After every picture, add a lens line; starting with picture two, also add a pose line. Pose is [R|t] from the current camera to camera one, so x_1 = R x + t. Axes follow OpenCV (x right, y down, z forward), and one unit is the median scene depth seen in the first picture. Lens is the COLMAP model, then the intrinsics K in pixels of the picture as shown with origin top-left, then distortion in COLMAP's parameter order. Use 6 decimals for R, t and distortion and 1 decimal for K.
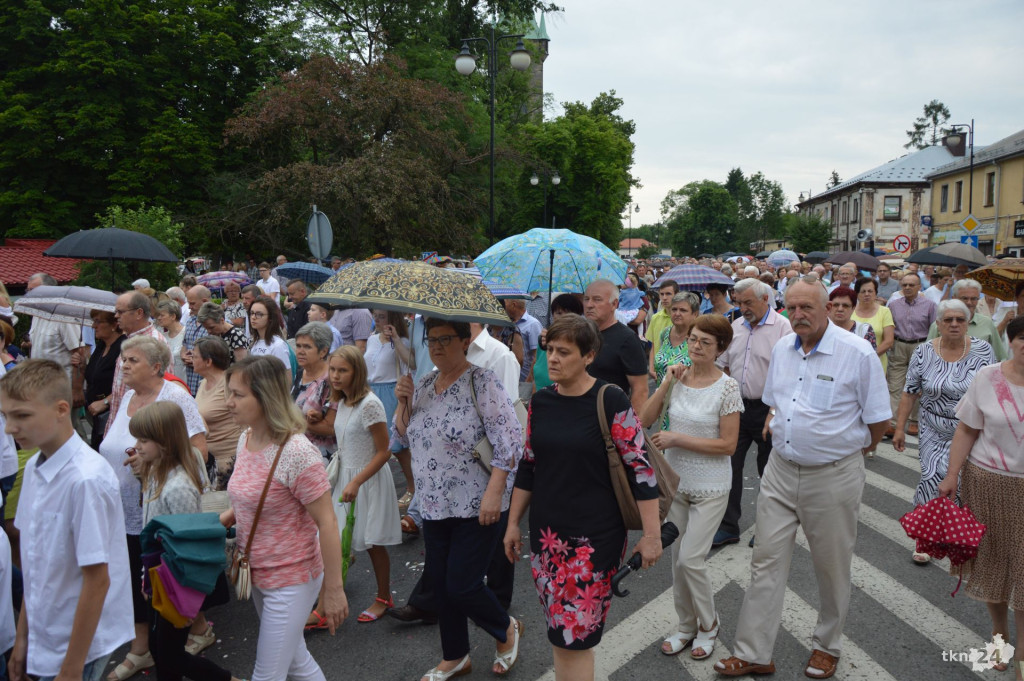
lens RADIAL K [[827.0, 0, 511.2], [0, 827.0, 350.9], [0, 0, 1]] dist [-0.010910, -0.015372]
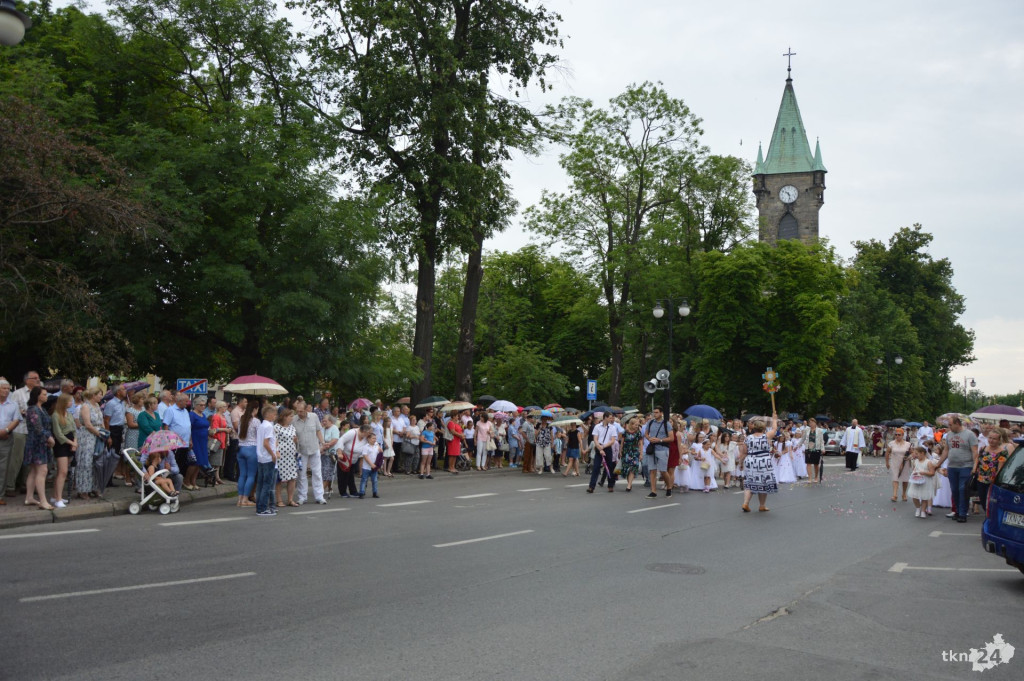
lens RADIAL K [[827.0, 0, 508.2], [0, 827.0, 327.5], [0, 0, 1]] dist [-0.010910, -0.015372]
pose [[0.907579, -0.010408, -0.419751, 0.200427], [-0.082760, 0.975647, -0.203133, -0.023480], [0.411643, 0.219098, 0.884616, 0.246158]]
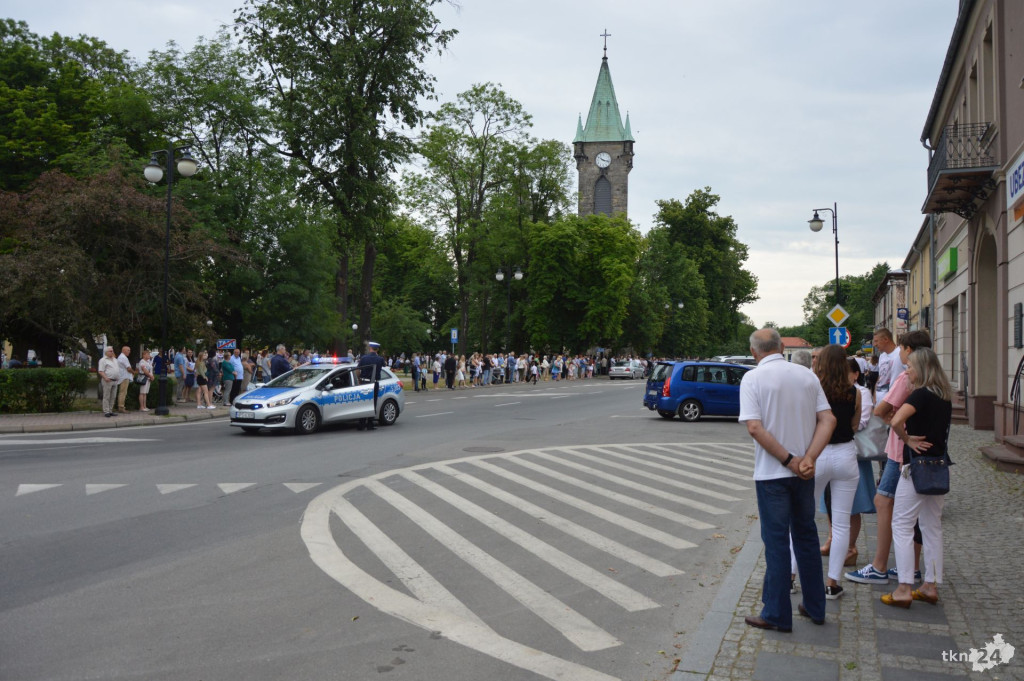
lens RADIAL K [[827.0, 0, 490.5], [0, 827.0, 323.6], [0, 0, 1]] dist [-0.010910, -0.015372]
pose [[0.968639, 0.005108, -0.248420, 0.244949], [-0.042132, 0.988687, -0.143956, -0.000628], [0.244874, 0.149908, 0.957896, 0.025439]]
